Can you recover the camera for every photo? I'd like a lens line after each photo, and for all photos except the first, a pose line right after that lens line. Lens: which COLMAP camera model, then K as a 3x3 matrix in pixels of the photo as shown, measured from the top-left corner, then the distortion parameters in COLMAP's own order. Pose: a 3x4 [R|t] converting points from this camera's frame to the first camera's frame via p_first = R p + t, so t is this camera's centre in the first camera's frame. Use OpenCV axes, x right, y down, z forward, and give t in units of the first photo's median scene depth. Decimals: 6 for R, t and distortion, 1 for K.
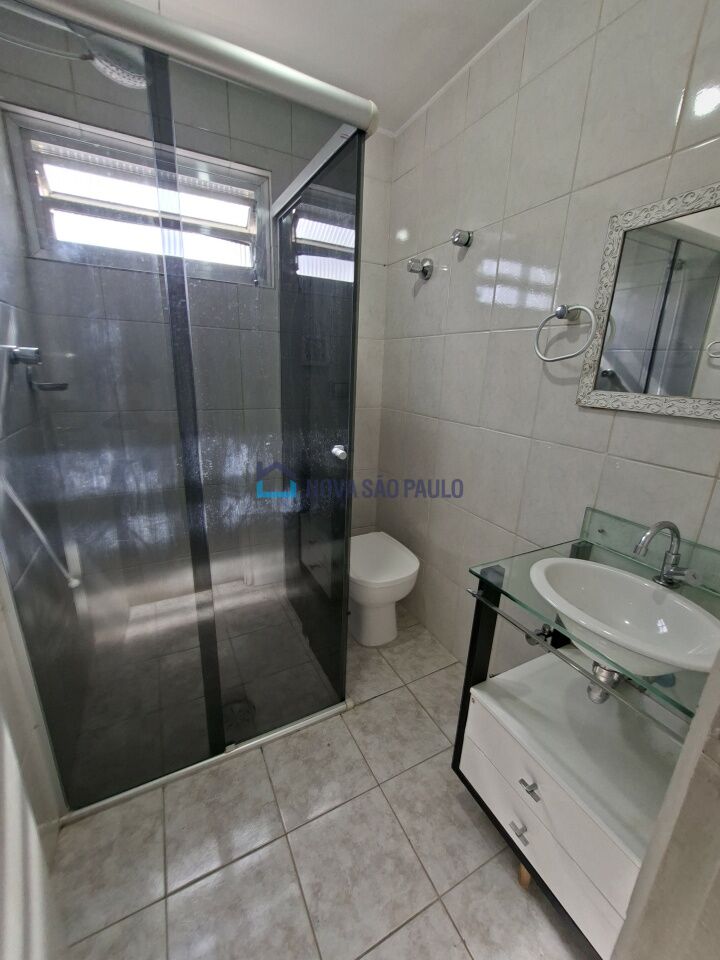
lens RADIAL K [[386.1, 0, 361.4], [0, 386.1, 479.7], [0, 0, 1]] dist [0.001440, 0.000435]
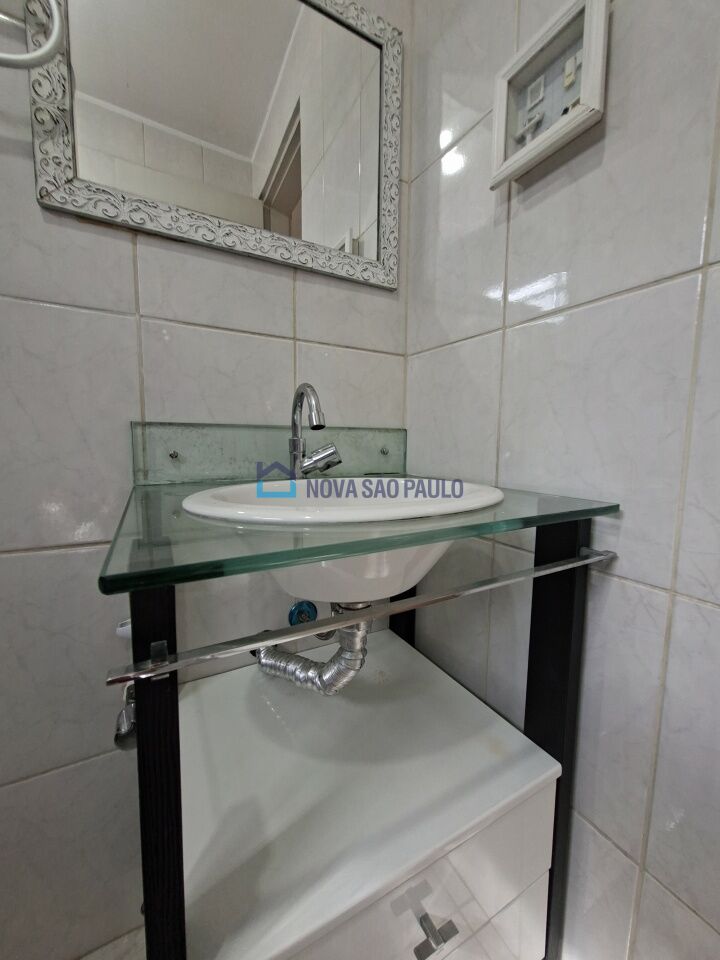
lens RADIAL K [[378.6, 0, 358.5], [0, 378.6, 481.2], [0, 0, 1]] dist [-0.000130, 0.000471]
pose [[-0.027567, -0.137662, 0.990096, 0.052176], [0.266353, 0.953653, 0.140011, 0.146490], [-0.963481, 0.267574, 0.010377, 0.666847]]
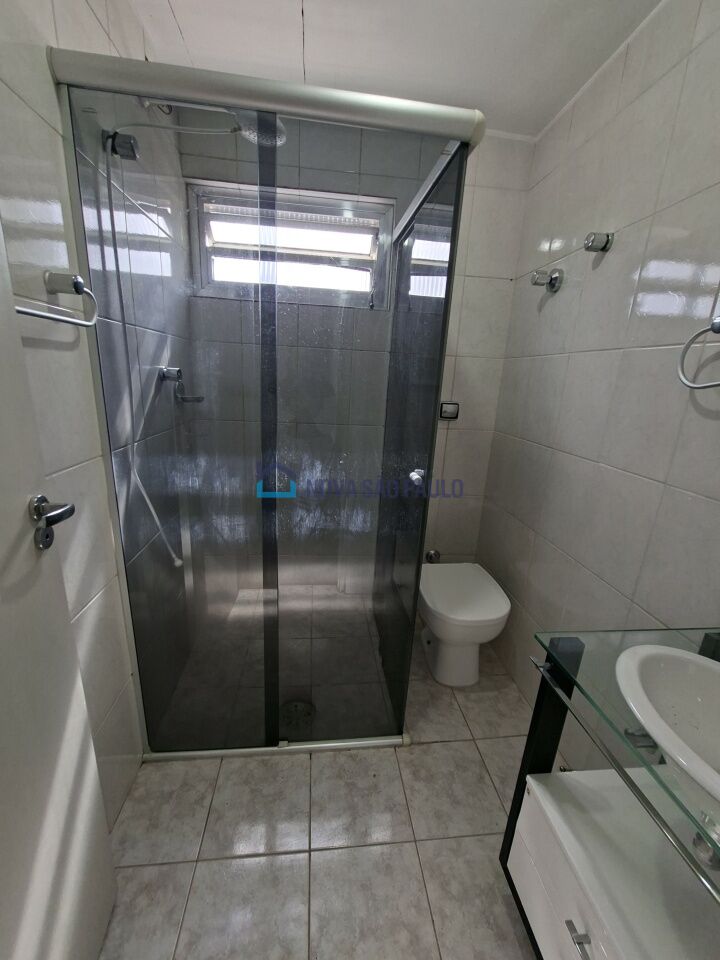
lens RADIAL K [[378.6, 0, 358.5], [0, 378.6, 481.2], [0, 0, 1]] dist [-0.000130, 0.000471]
pose [[0.931355, 0.109339, -0.347308, 0.134057], [-0.119325, 0.992827, -0.007427, -0.035539], [0.344005, 0.048359, 0.937722, 0.066446]]
